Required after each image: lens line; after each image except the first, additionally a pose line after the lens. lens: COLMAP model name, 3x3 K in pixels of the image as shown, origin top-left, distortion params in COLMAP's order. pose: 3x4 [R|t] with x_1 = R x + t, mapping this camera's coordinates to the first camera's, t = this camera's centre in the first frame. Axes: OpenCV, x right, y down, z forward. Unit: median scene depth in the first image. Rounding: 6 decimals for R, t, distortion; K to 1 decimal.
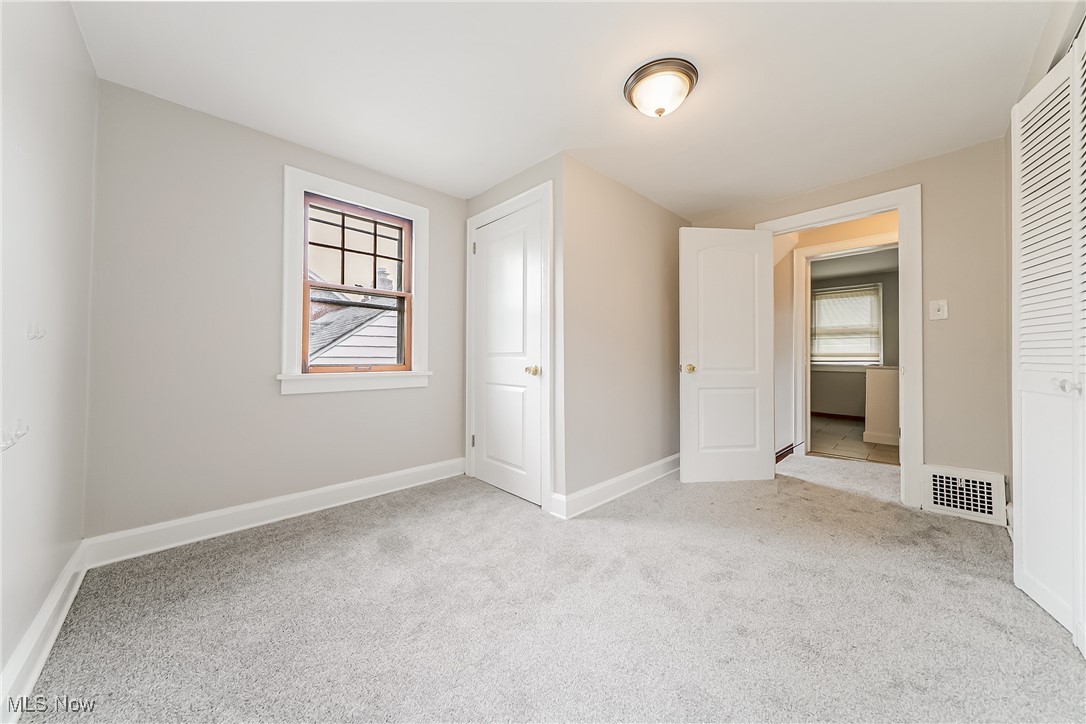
lens RADIAL K [[372.7, 0, 551.1], [0, 372.7, 362.2], [0, 0, 1]] dist [-0.000621, -0.000065]
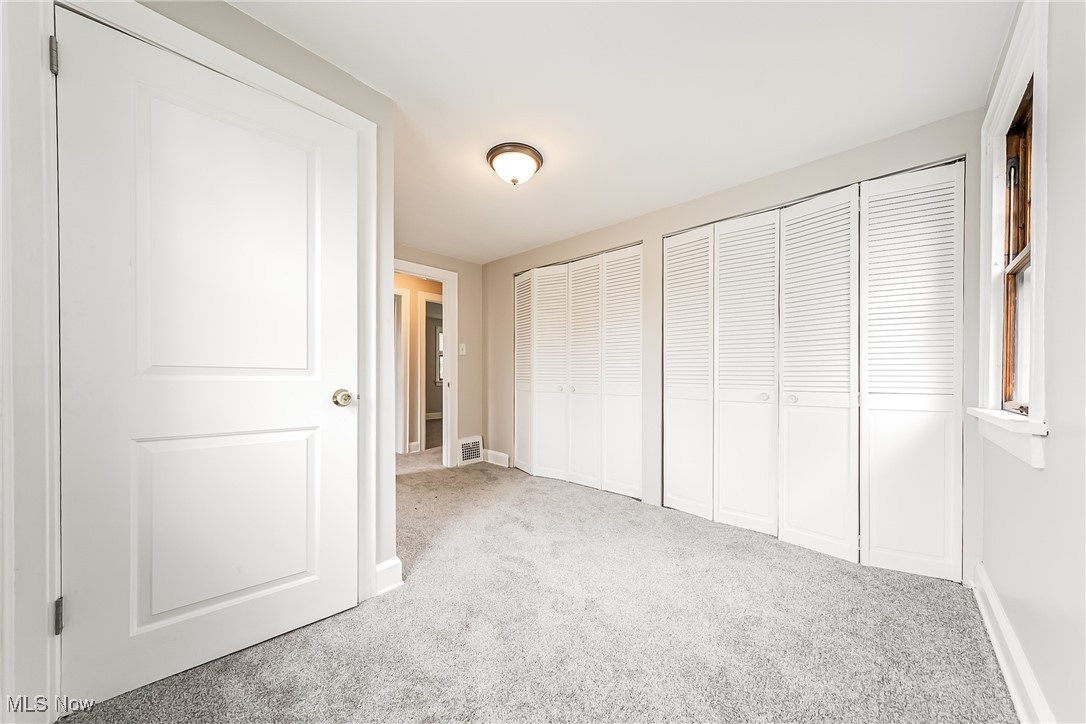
lens RADIAL K [[371.2, 0, 541.3], [0, 371.2, 377.9], [0, 0, 1]] dist [-0.000332, -0.000024]
pose [[-0.047001, -0.004327, 0.998885, -0.732358], [-0.000725, 0.999991, 0.004297, -0.015148], [-0.998895, -0.000522, -0.047004, 0.723216]]
